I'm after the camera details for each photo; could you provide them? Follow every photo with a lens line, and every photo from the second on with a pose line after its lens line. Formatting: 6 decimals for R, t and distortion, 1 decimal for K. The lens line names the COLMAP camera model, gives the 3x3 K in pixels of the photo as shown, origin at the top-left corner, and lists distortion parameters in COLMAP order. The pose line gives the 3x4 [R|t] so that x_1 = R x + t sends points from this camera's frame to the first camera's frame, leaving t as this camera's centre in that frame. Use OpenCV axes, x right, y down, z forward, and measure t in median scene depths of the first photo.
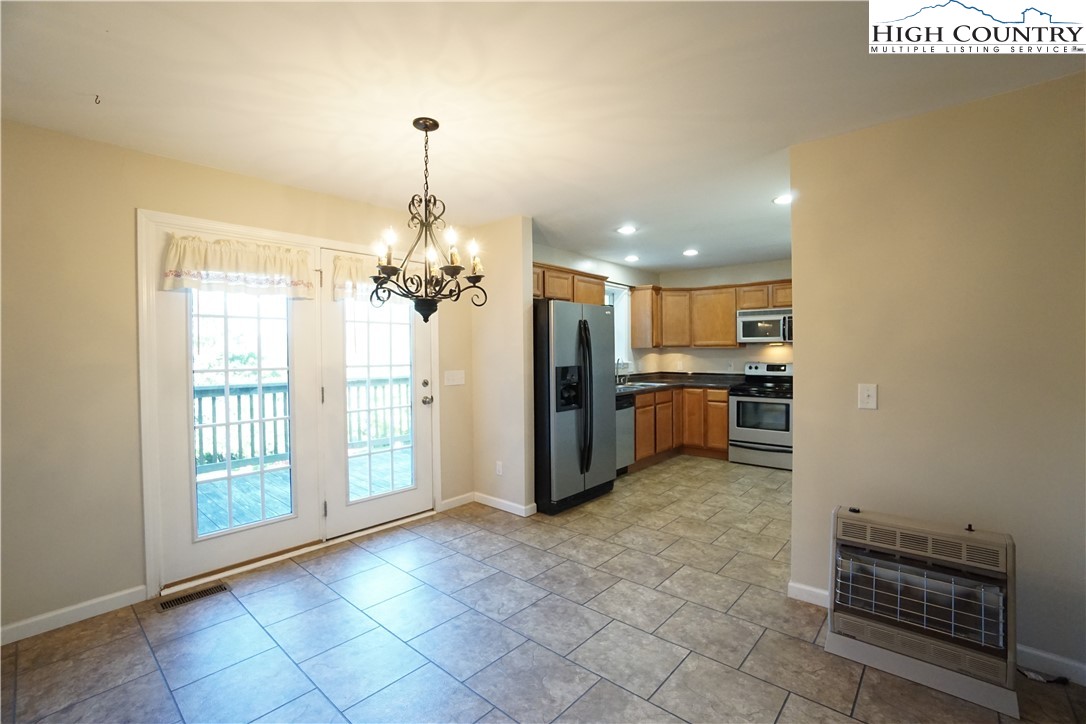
lens RADIAL K [[473.9, 0, 537.0], [0, 473.9, 358.9], [0, 0, 1]] dist [-0.069091, 0.024391]
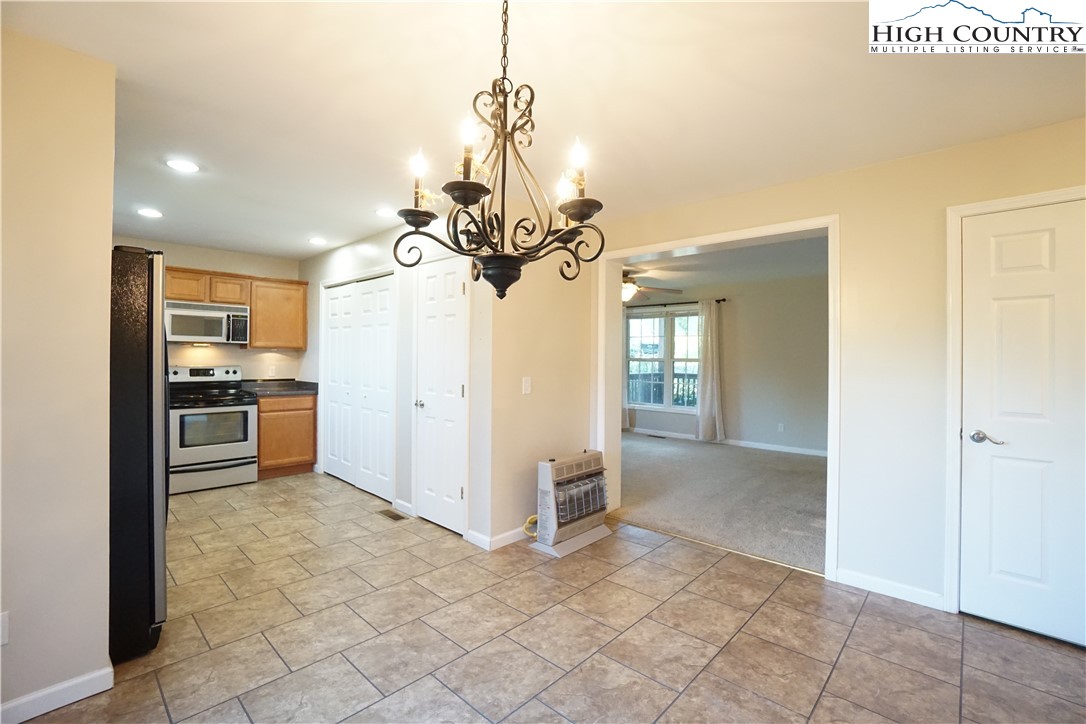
lens RADIAL K [[473.9, 0, 537.0], [0, 473.9, 358.9], [0, 0, 1]] dist [-0.069091, 0.024391]
pose [[0.037945, 0.002281, 0.999277, -0.495942], [0.004968, 0.999985, -0.002471, -0.000492], [-0.999267, 0.005058, 0.037933, 0.565352]]
